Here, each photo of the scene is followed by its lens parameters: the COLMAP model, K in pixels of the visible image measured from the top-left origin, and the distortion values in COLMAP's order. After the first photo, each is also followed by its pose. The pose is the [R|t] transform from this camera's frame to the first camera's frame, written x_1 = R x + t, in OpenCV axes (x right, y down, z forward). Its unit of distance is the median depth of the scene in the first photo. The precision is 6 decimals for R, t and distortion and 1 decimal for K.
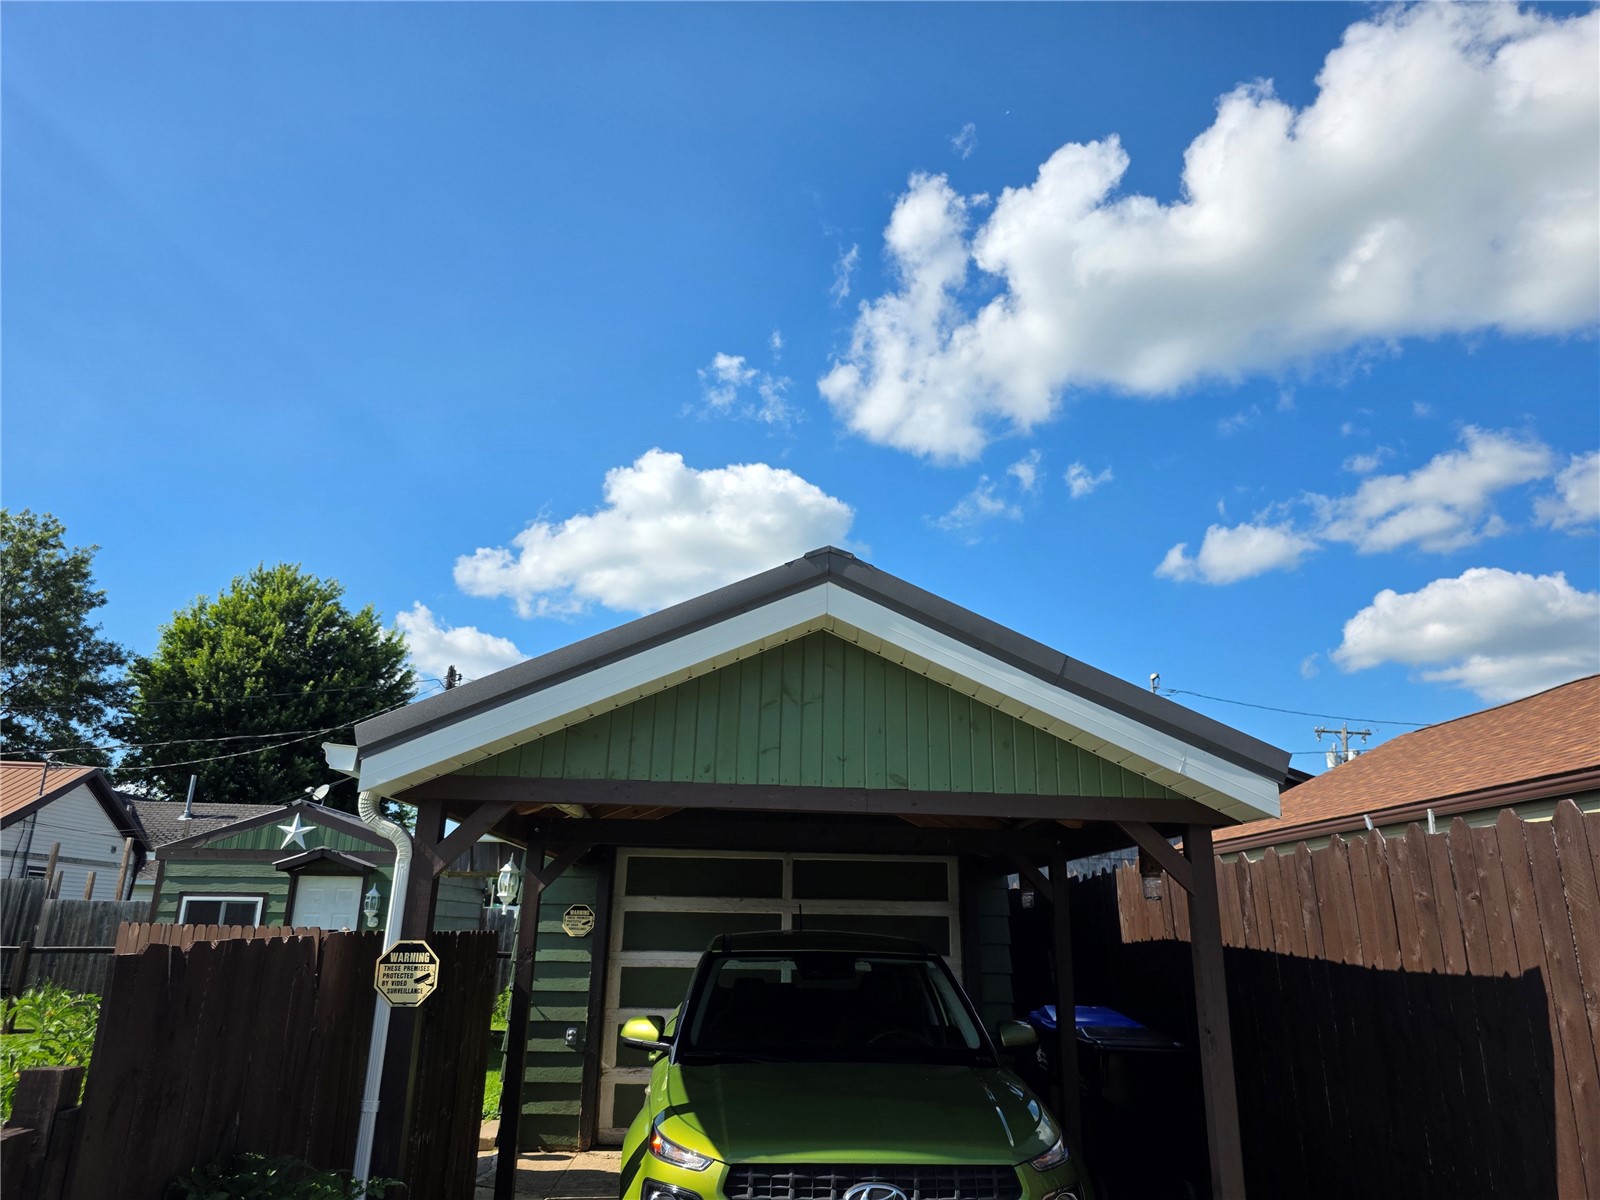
lens RADIAL K [[1076.8, 0, 790.0], [0, 1076.8, 594.8], [0, 0, 1]] dist [0.057604, -0.046282]
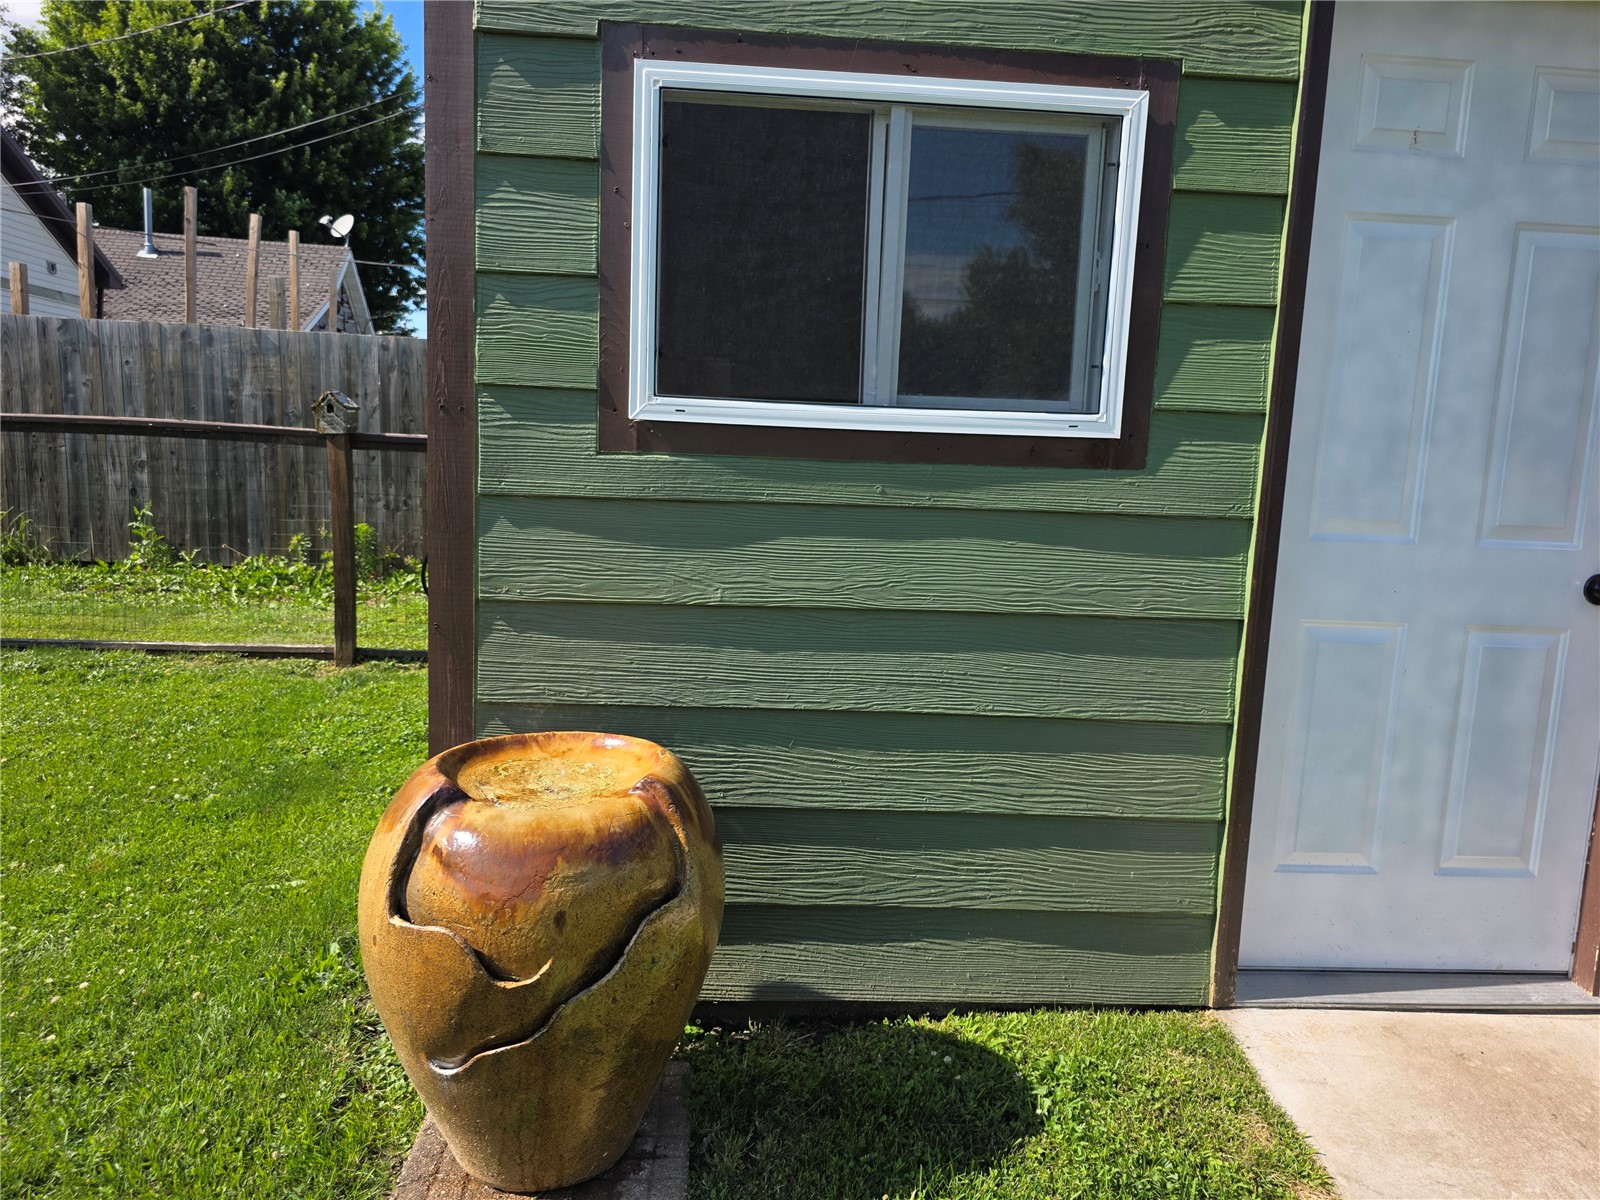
lens RADIAL K [[1083.9, 0, 787.9], [0, 1083.9, 600.8], [0, 0, 1]] dist [0.060418, -0.043423]
pose [[0.999086, 0.017867, 0.038824, -0.180591], [-0.032769, 0.903408, 0.427527, 0.093371], [-0.027435, -0.428409, 0.903168, 0.280738]]
